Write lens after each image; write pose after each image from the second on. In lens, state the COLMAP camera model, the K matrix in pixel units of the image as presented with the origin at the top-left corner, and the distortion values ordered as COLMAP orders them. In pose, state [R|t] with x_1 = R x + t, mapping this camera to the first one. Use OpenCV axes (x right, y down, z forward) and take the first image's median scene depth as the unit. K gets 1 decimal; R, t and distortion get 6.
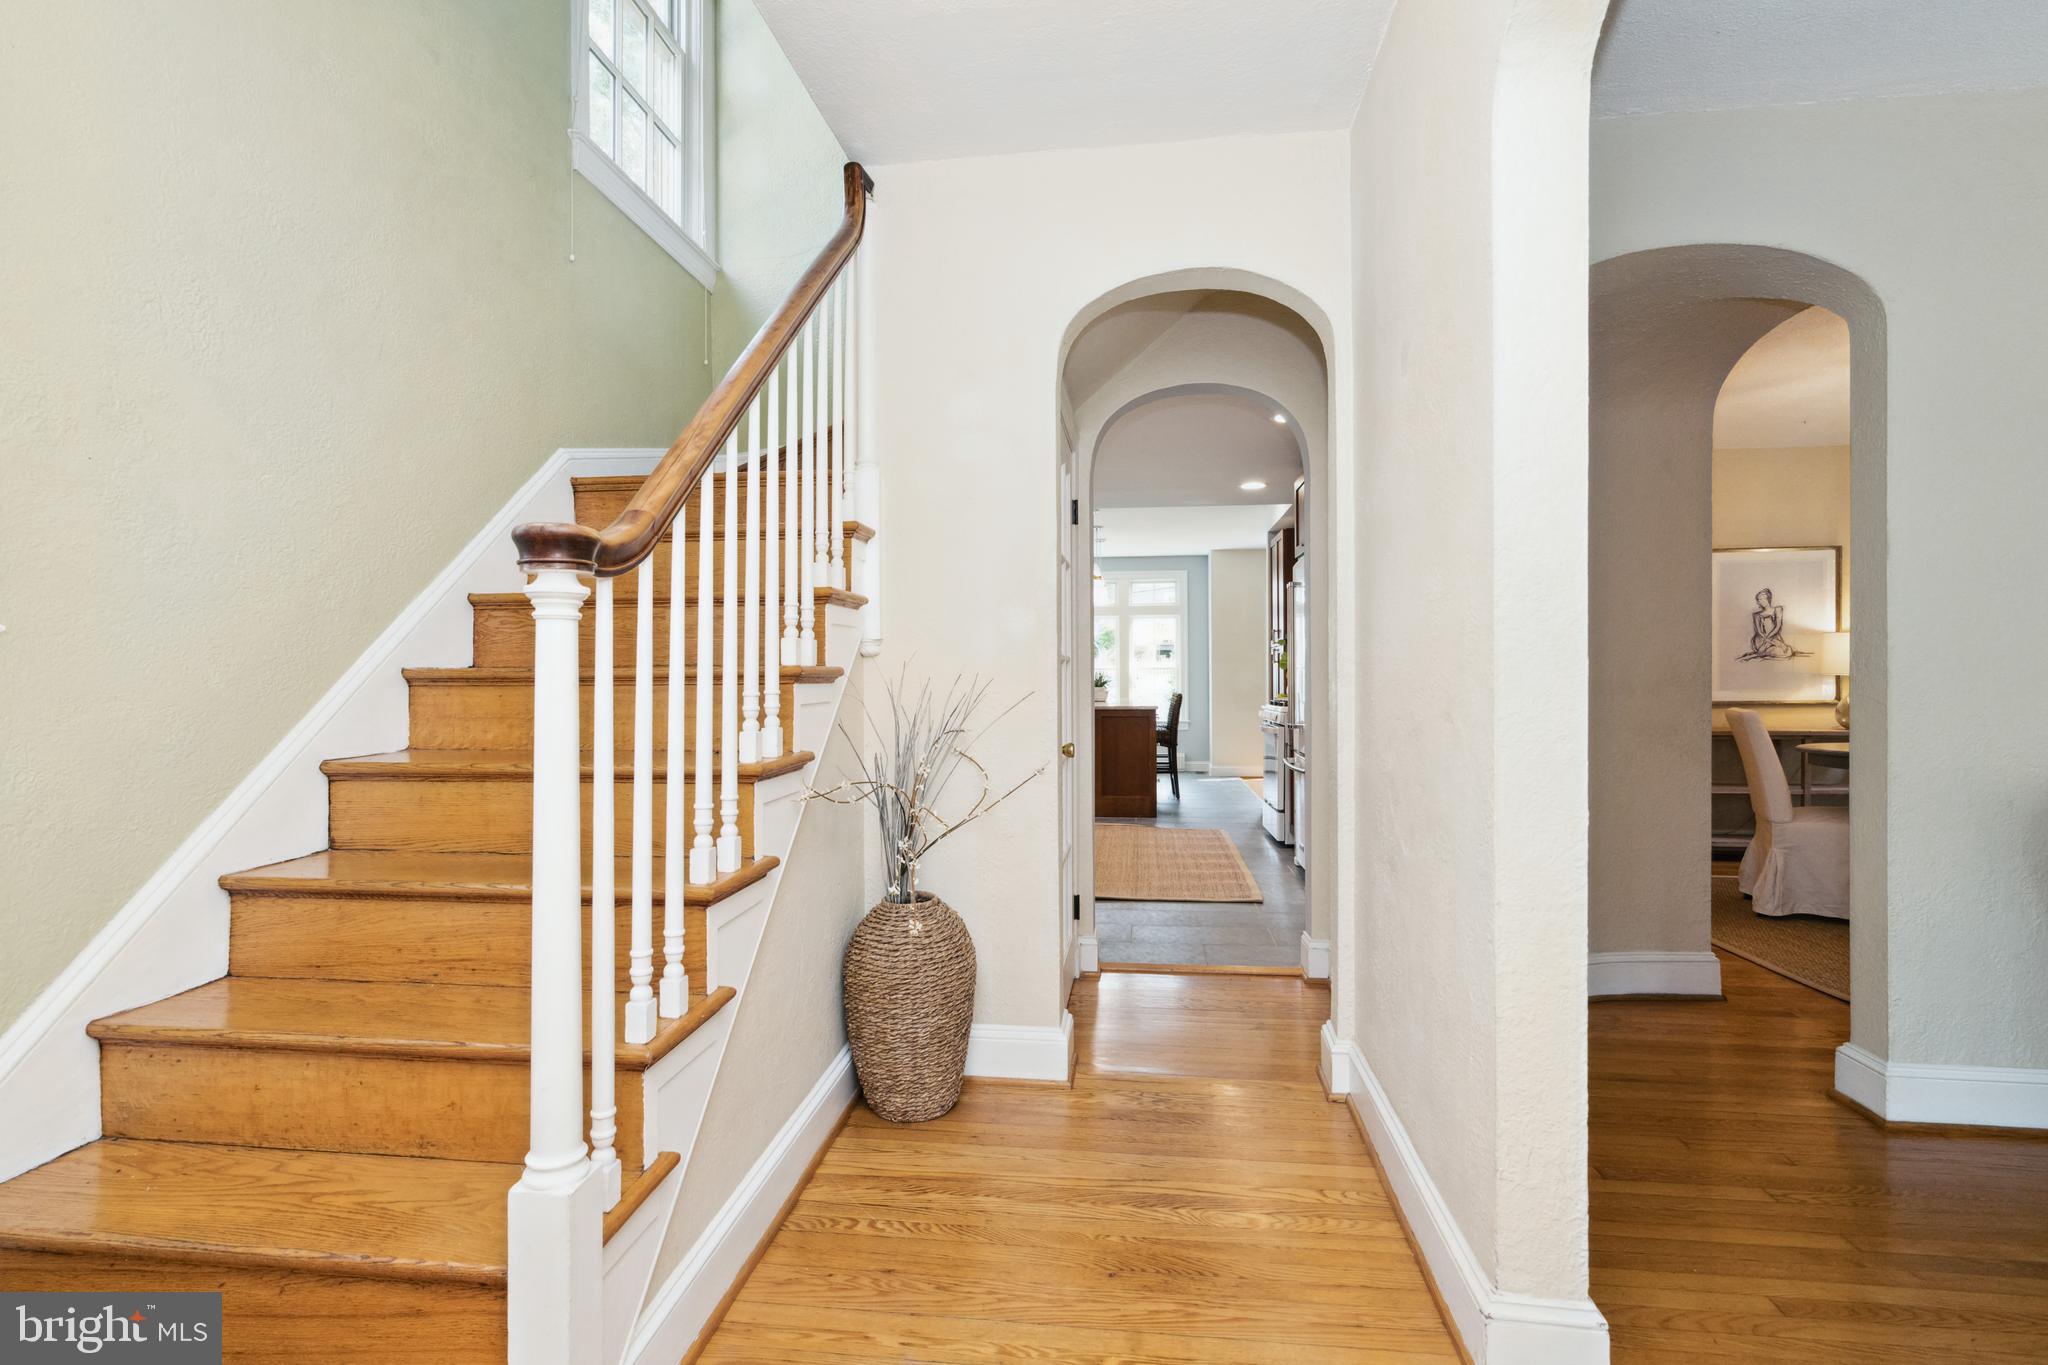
lens RADIAL K [[972.6, 0, 1026.5], [0, 972.6, 678.3], [0, 0, 1]] dist [0.000148, -0.000273]
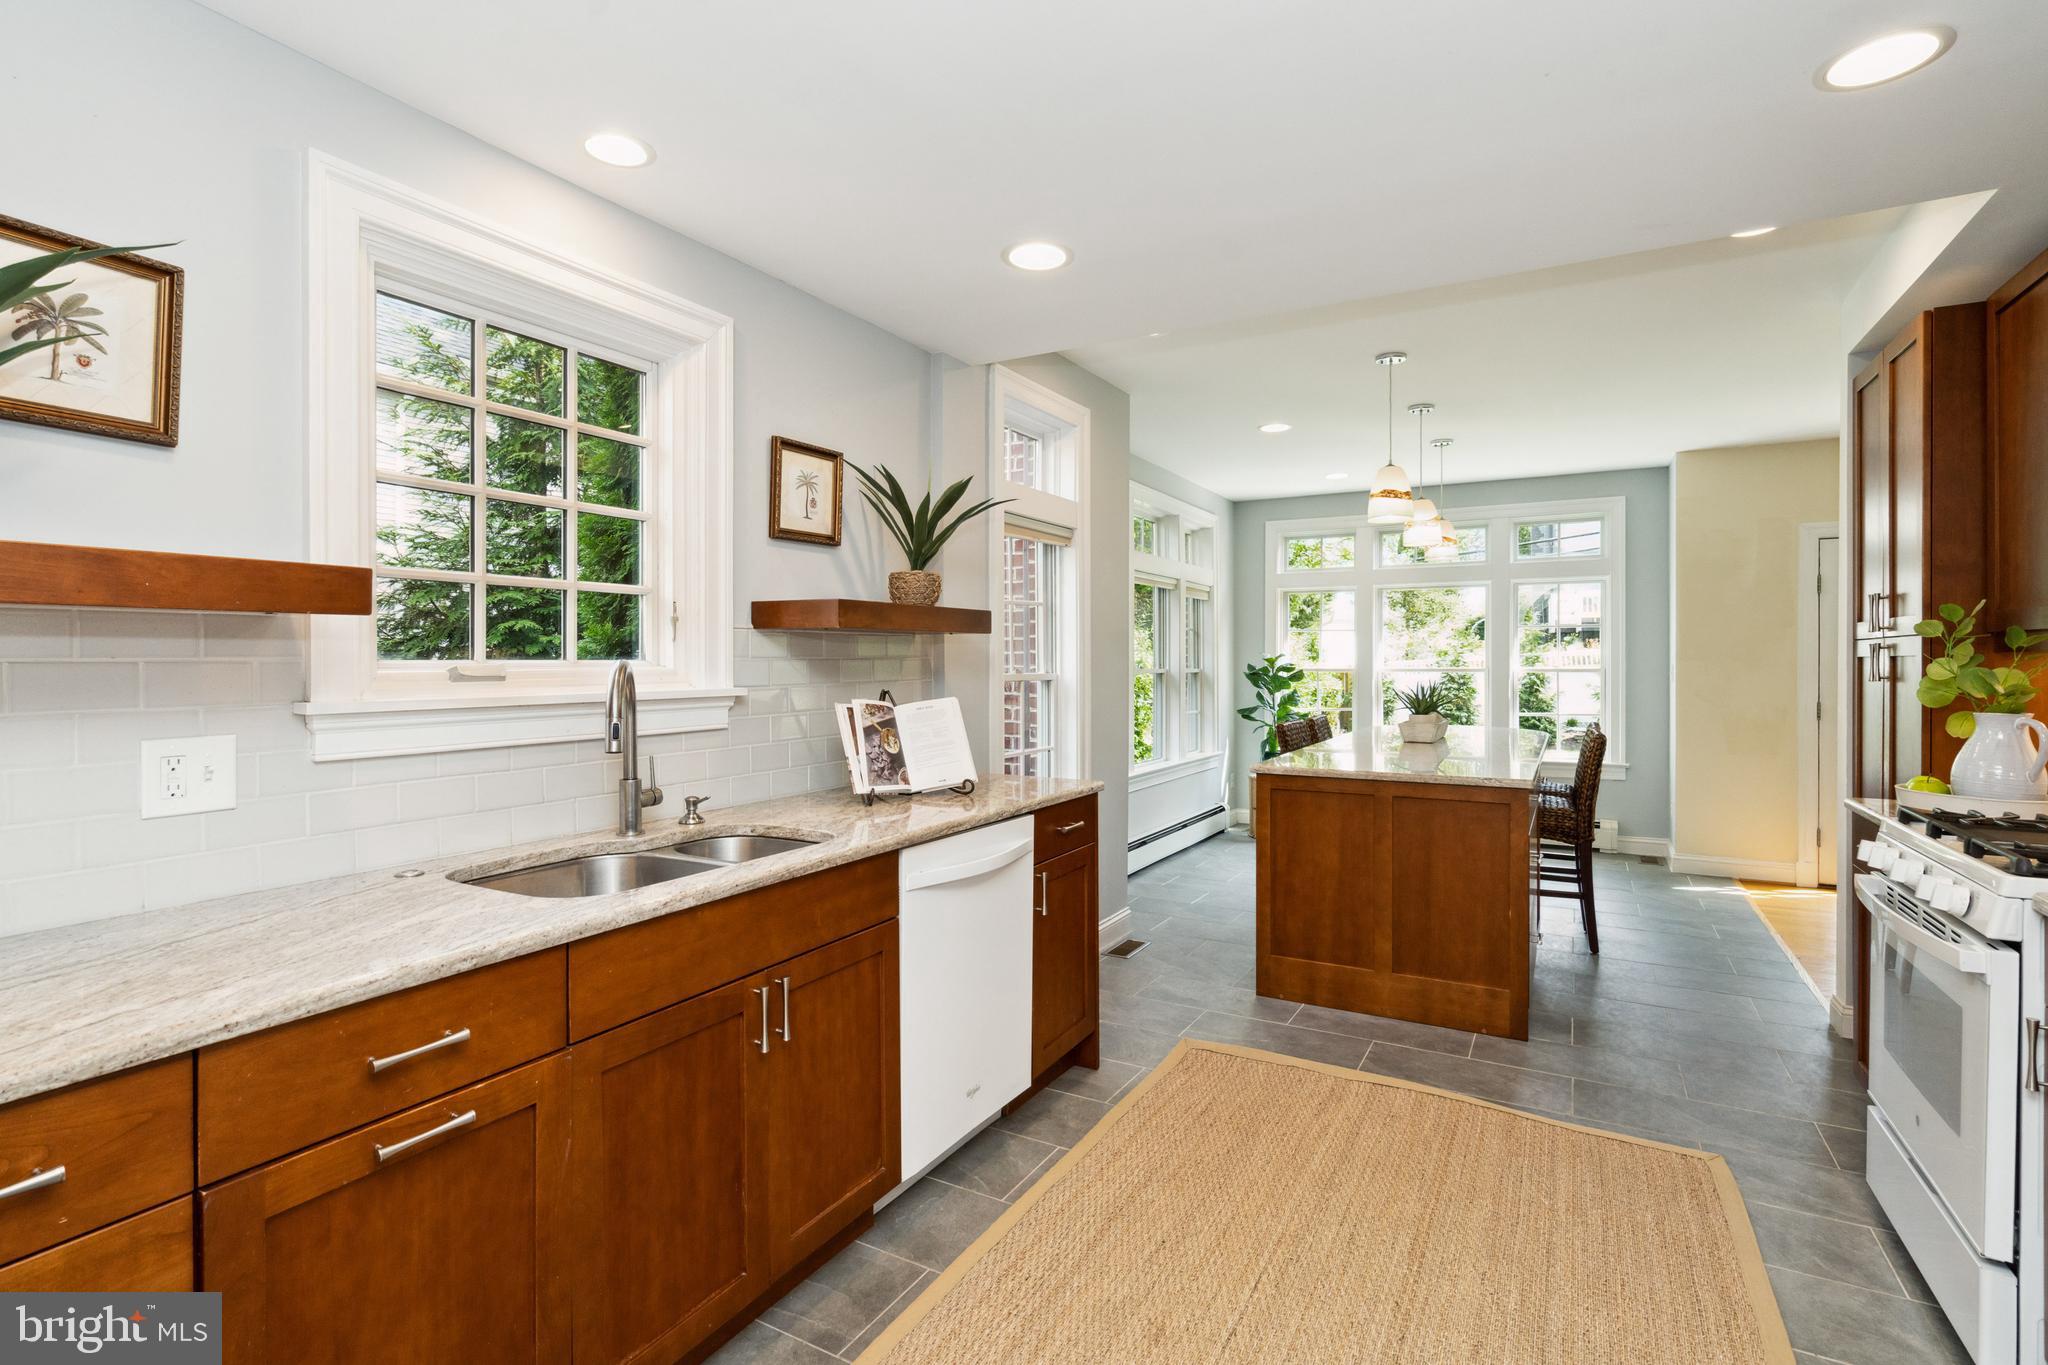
lens RADIAL K [[972.6, 0, 1018.0], [0, 972.6, 681.0], [0, 0, 1]] dist [0.000148, -0.000273]
pose [[0.921809, 0.004620, -0.387617, 0.077356], [0.001765, 0.999869, 0.016114, -0.007720], [0.387641, -0.015539, 0.921680, 0.445618]]
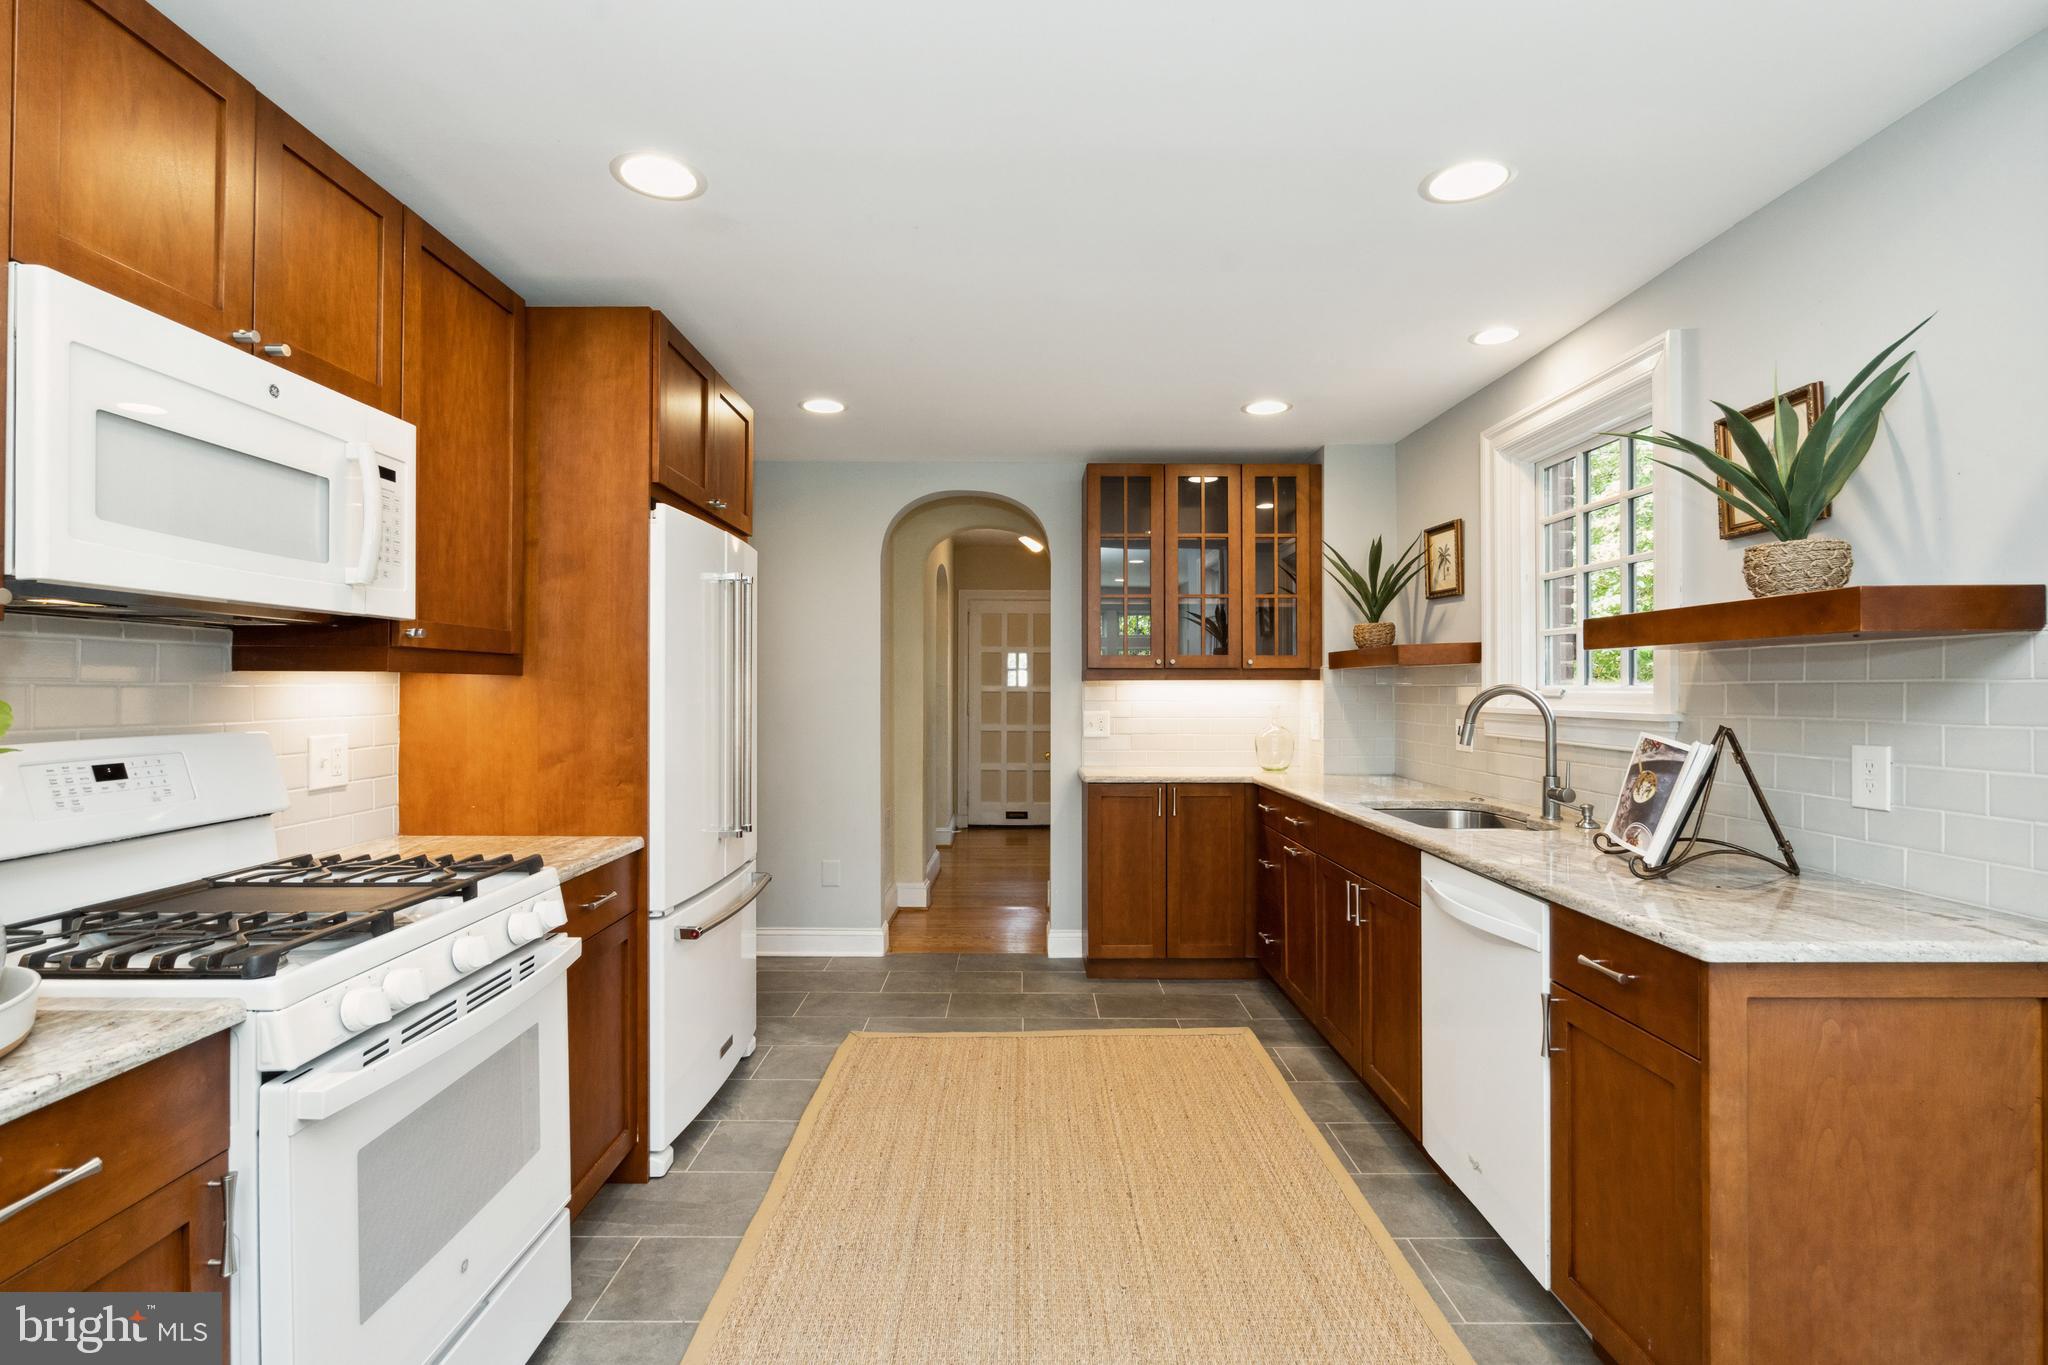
lens RADIAL K [[972.6, 0, 1025.5], [0, 972.6, 677.0], [0, 0, 1]] dist [0.000148, -0.000273]
pose [[-0.991867, 0.002822, -0.127250, 0.115336], [0.003486, 0.999981, -0.004996, -0.011635], [0.127233, -0.005399, -0.991858, 1.127311]]
